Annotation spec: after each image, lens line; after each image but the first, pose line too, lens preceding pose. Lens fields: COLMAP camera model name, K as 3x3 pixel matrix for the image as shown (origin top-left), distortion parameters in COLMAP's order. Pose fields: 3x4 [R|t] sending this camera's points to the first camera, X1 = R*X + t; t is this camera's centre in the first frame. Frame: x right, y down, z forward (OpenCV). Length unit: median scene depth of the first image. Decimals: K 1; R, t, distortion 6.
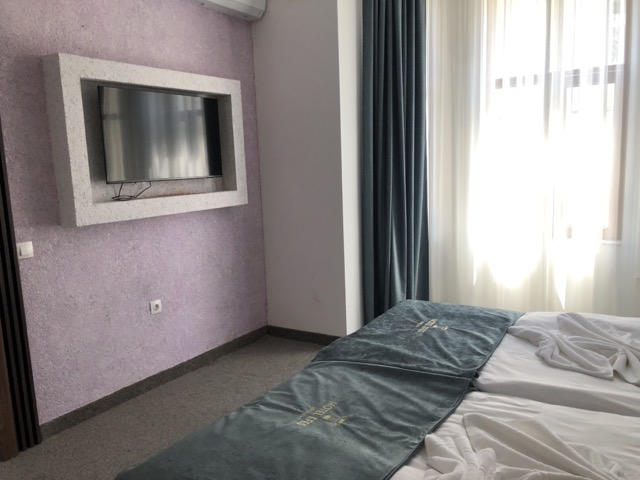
lens RADIAL K [[525.6, 0, 324.2], [0, 525.6, 243.6], [0, 0, 1]] dist [0.026484, -0.031259]
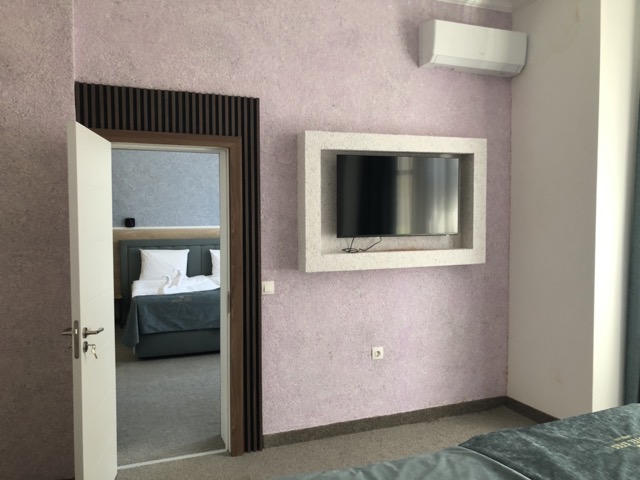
lens RADIAL K [[525.6, 0, 324.1], [0, 525.6, 239.8], [0, 0, 1]] dist [0.026484, -0.031259]
pose [[0.805650, 0.056554, -0.589686, 0.216021], [-0.111234, 0.992169, -0.056817, -0.036544], [0.581855, 0.111367, 0.805631, 0.058101]]
